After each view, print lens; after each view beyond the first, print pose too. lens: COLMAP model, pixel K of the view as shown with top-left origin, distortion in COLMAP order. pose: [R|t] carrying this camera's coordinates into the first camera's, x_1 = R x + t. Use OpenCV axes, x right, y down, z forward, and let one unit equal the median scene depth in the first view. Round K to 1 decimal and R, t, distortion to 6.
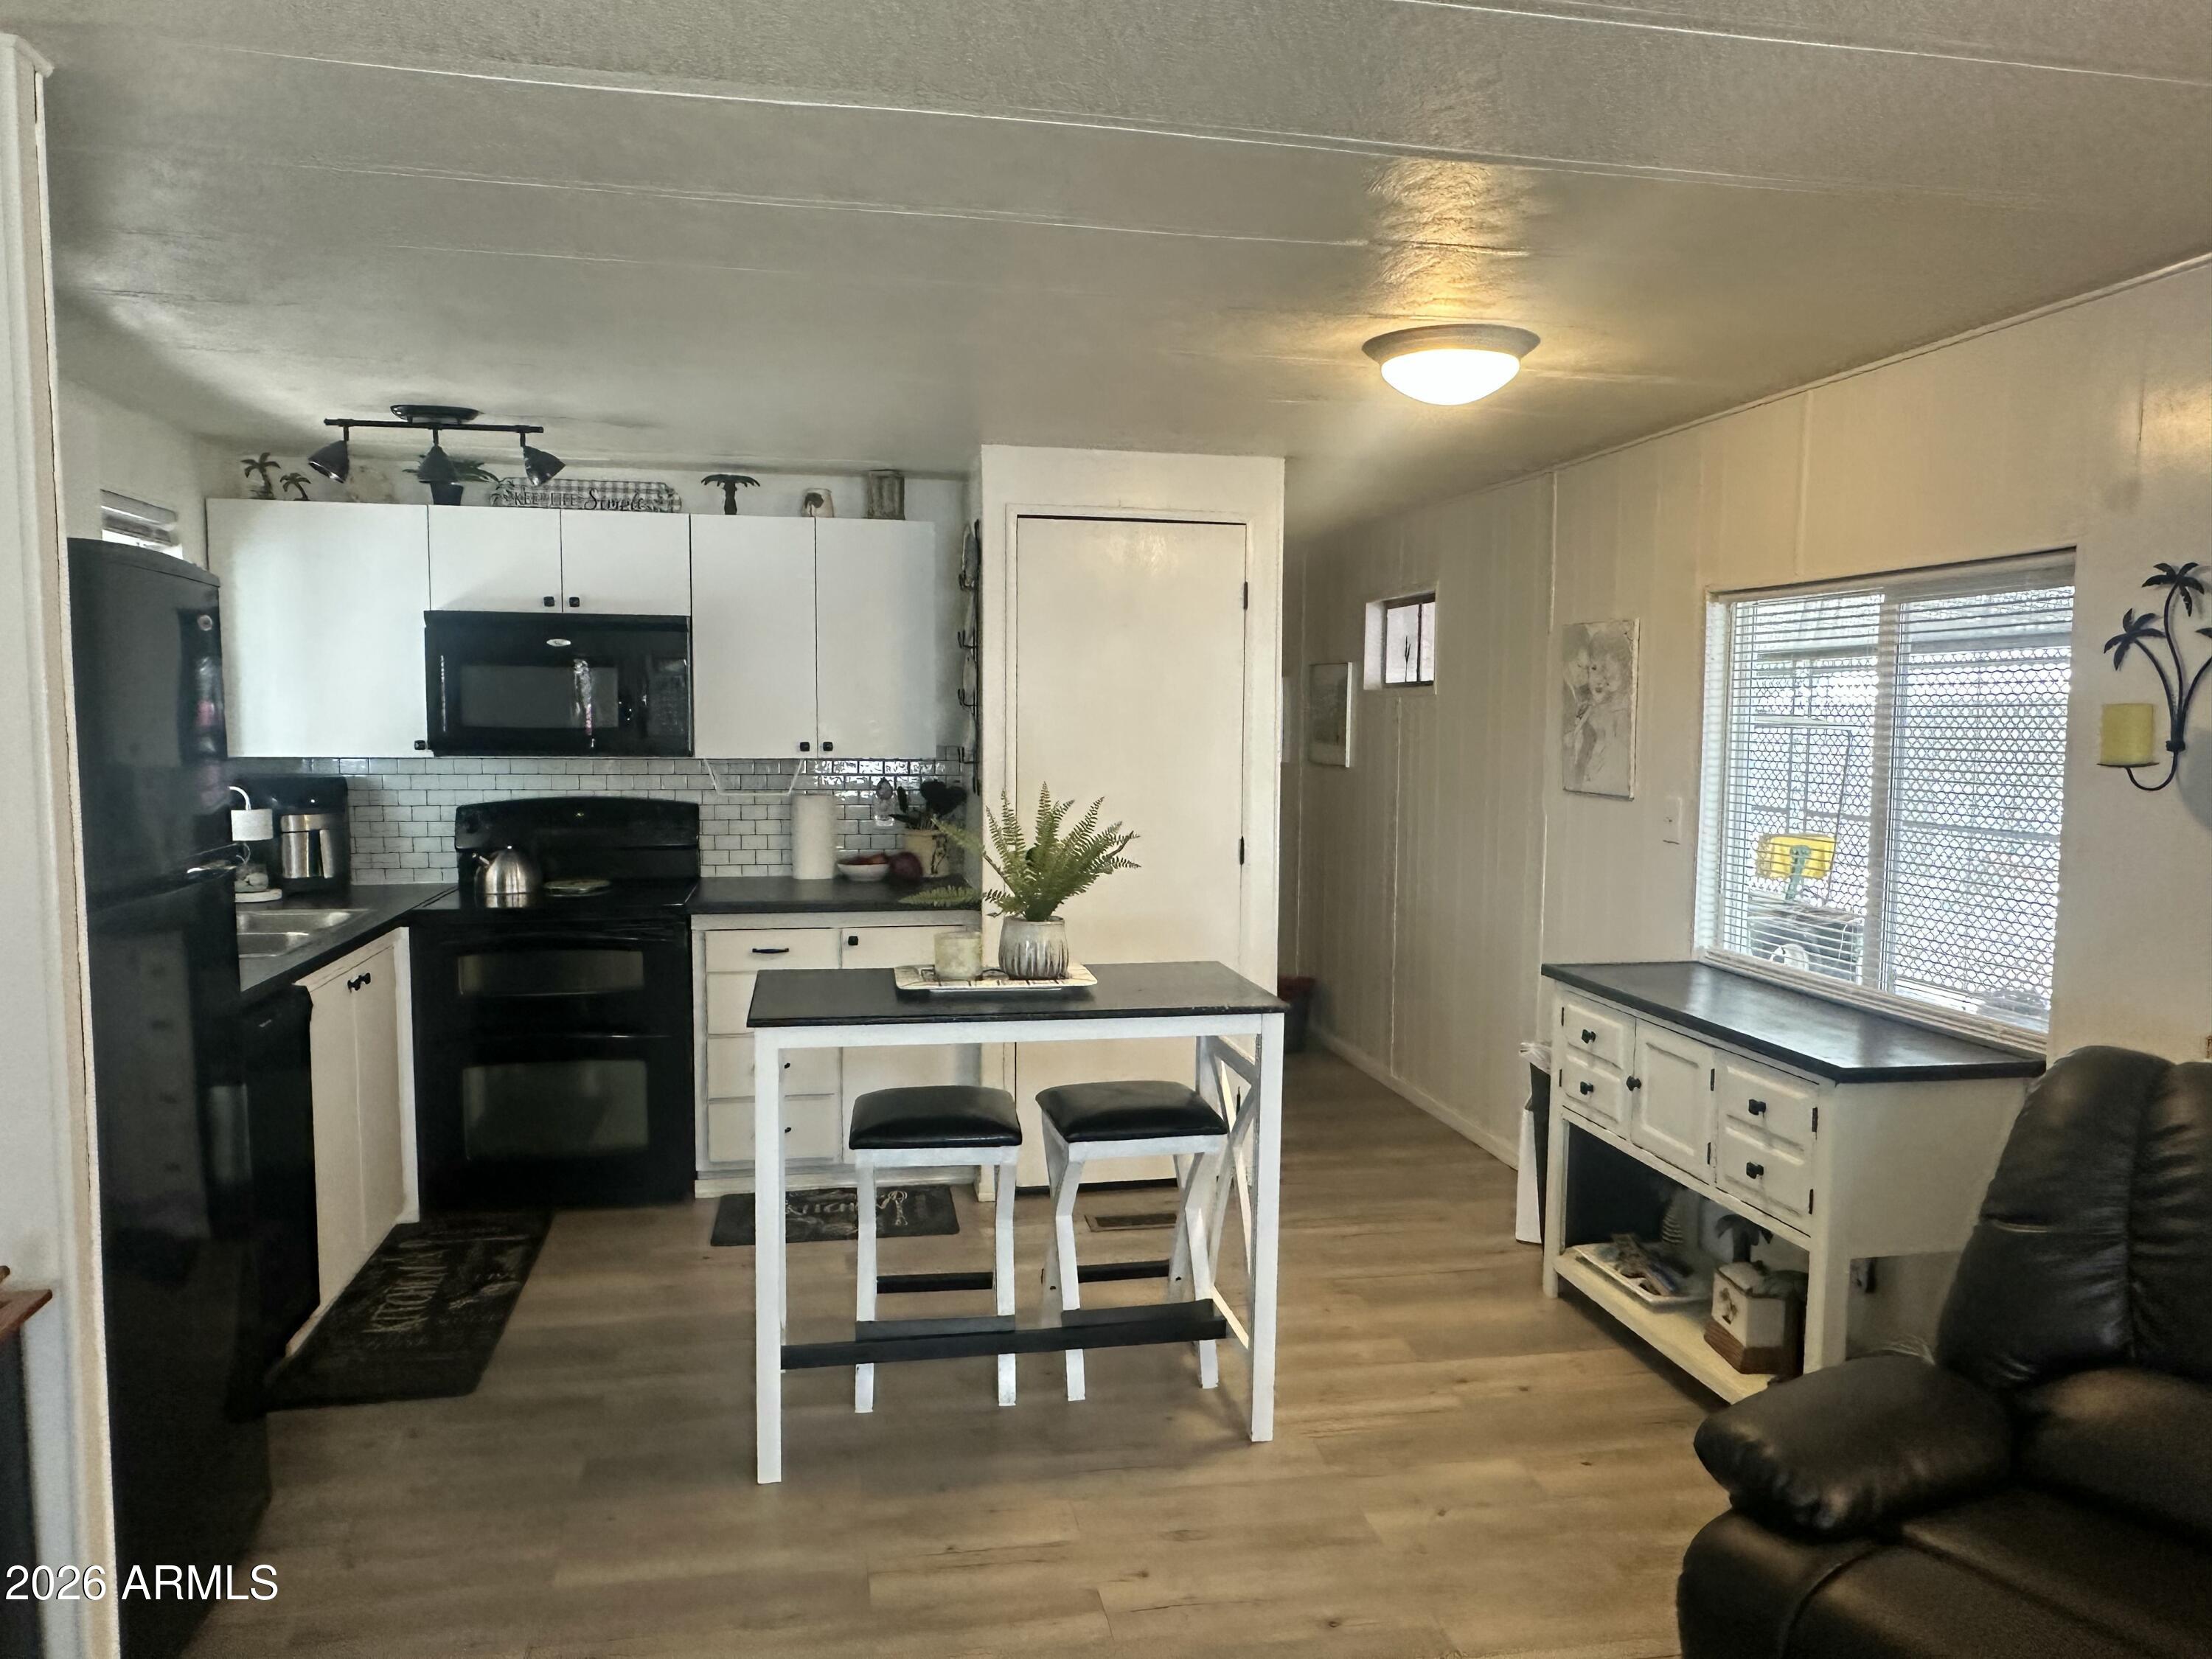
lens RADIAL K [[1504.1, 0, 1101.1], [0, 1504.1, 840.5], [0, 0, 1]] dist [-0.001233, 0.002437]
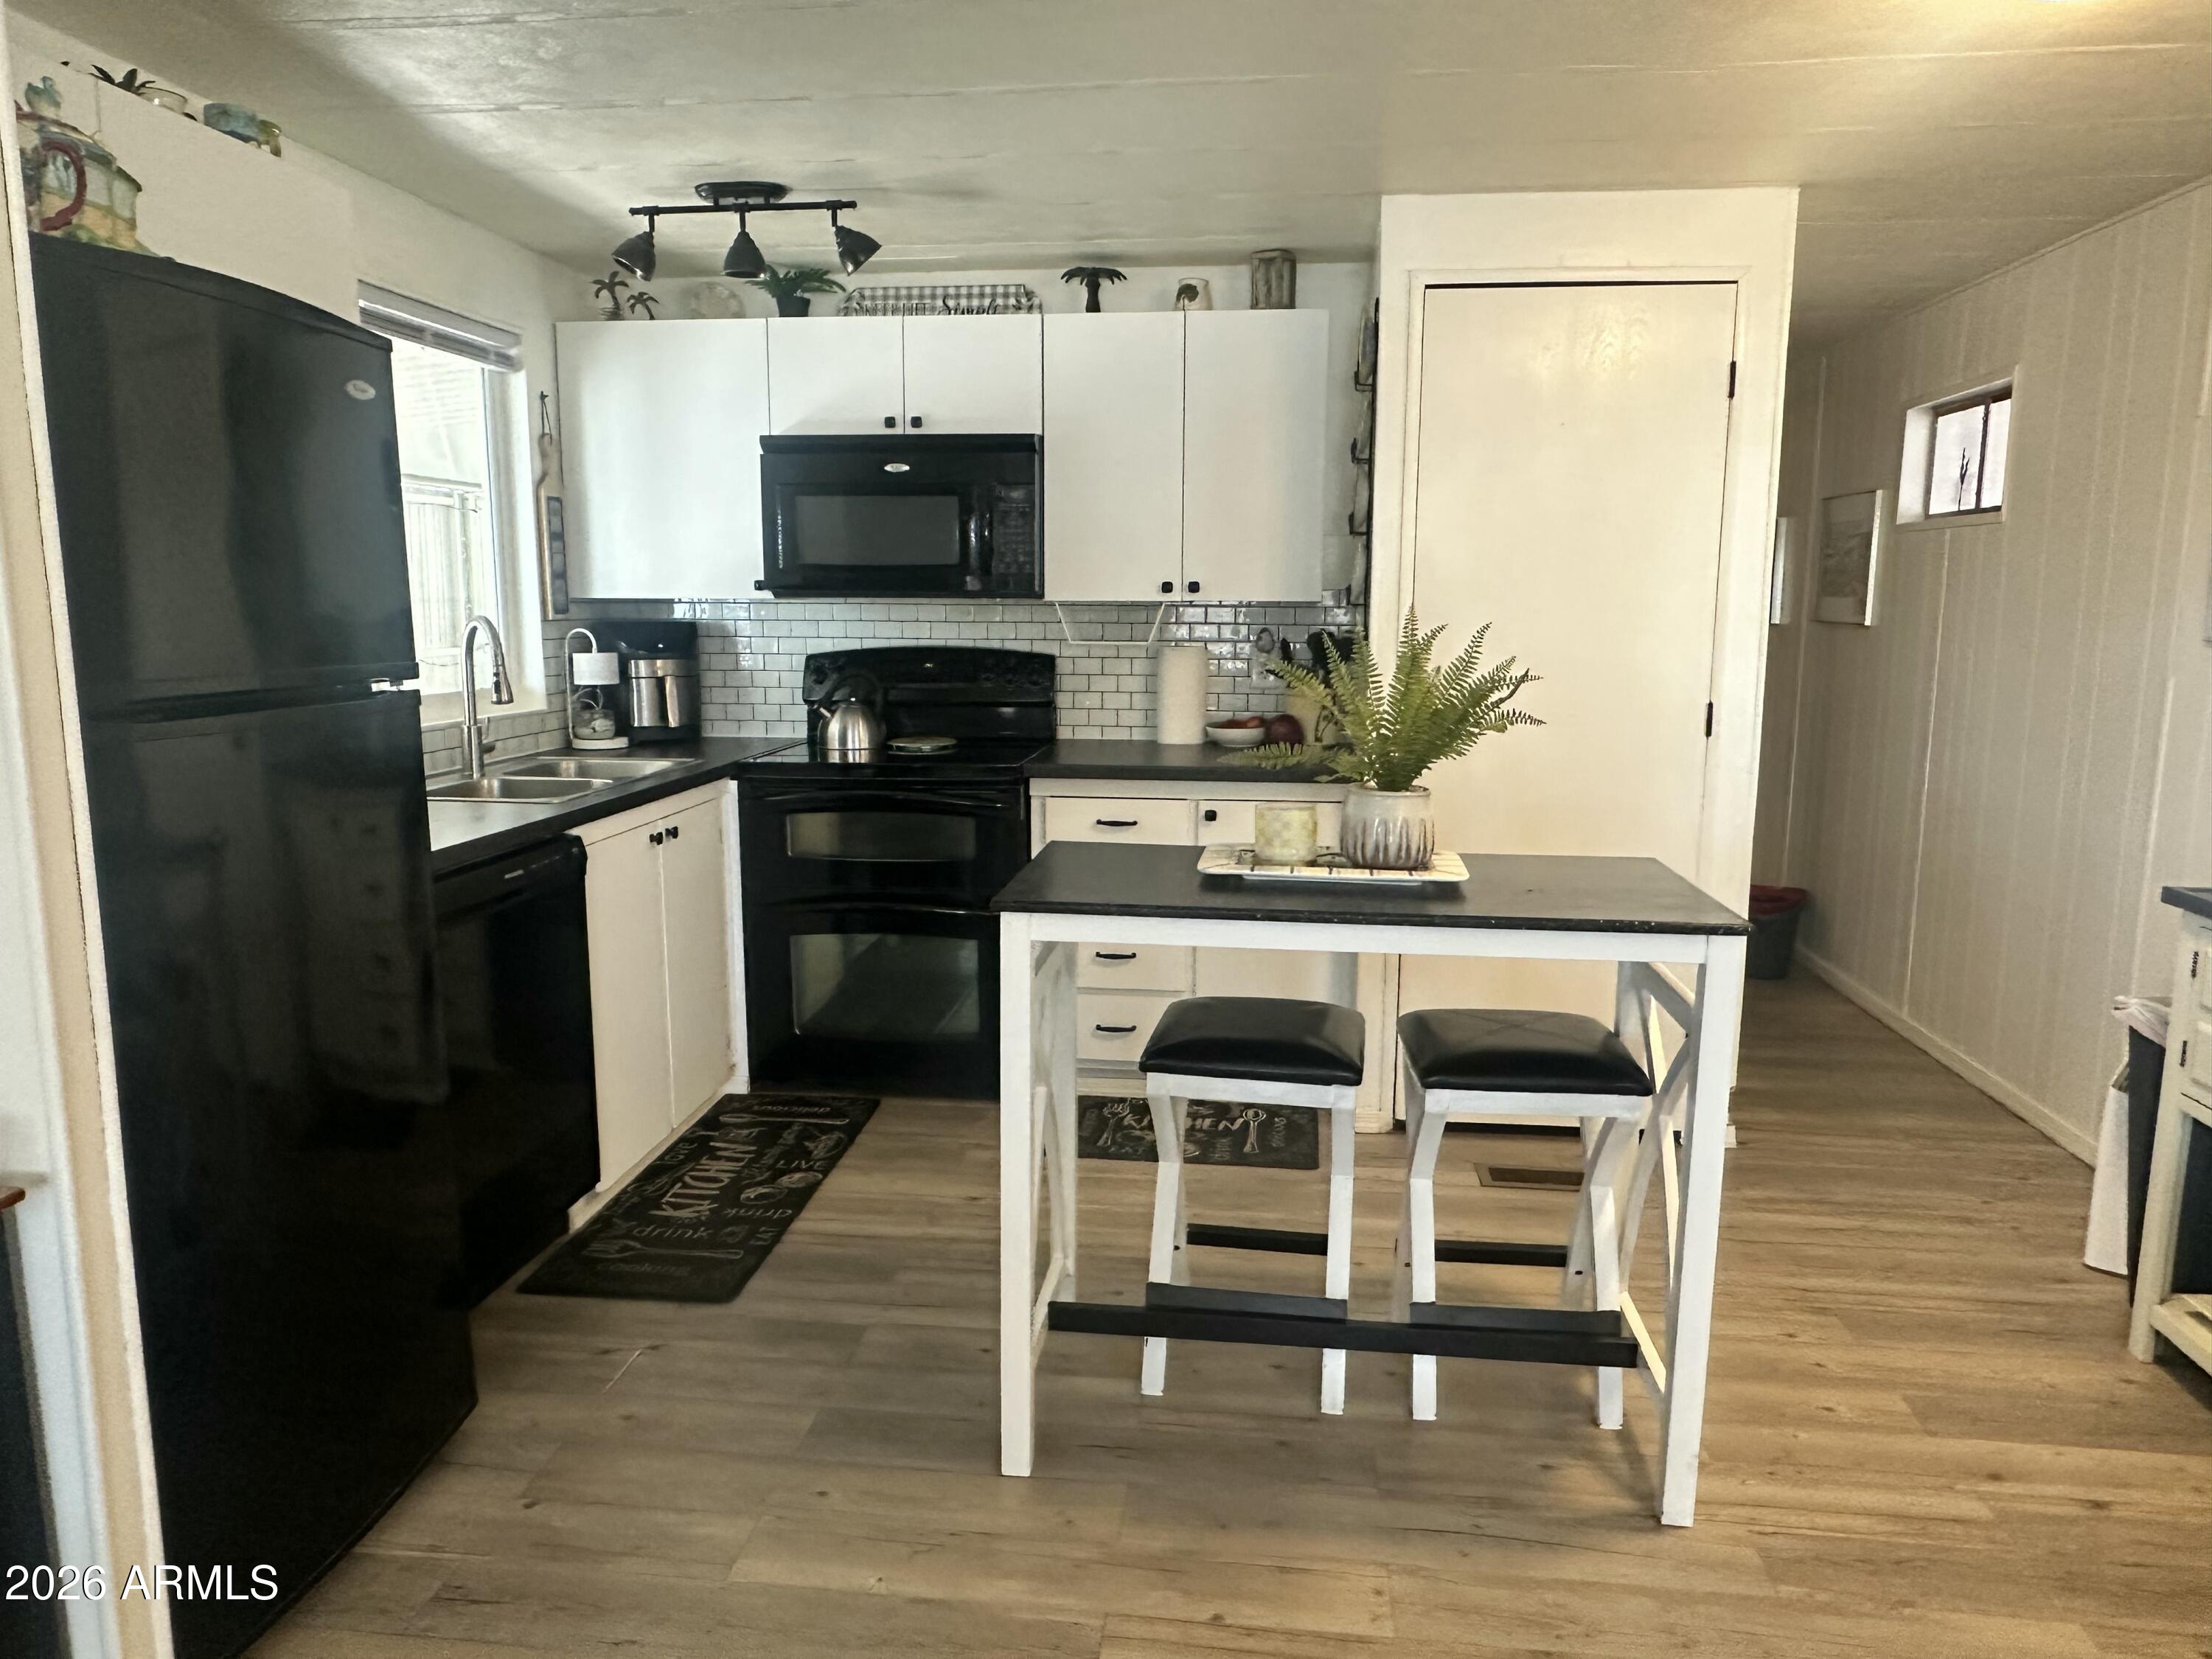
lens RADIAL K [[1504.1, 0, 1101.1], [0, 1504.1, 840.5], [0, 0, 1]] dist [-0.001233, 0.002437]
pose [[0.953501, 0.045448, -0.297943, 0.033677], [-0.023259, 0.996713, 0.077604, 0.018586], [0.300490, -0.067065, 0.951424, 0.197330]]
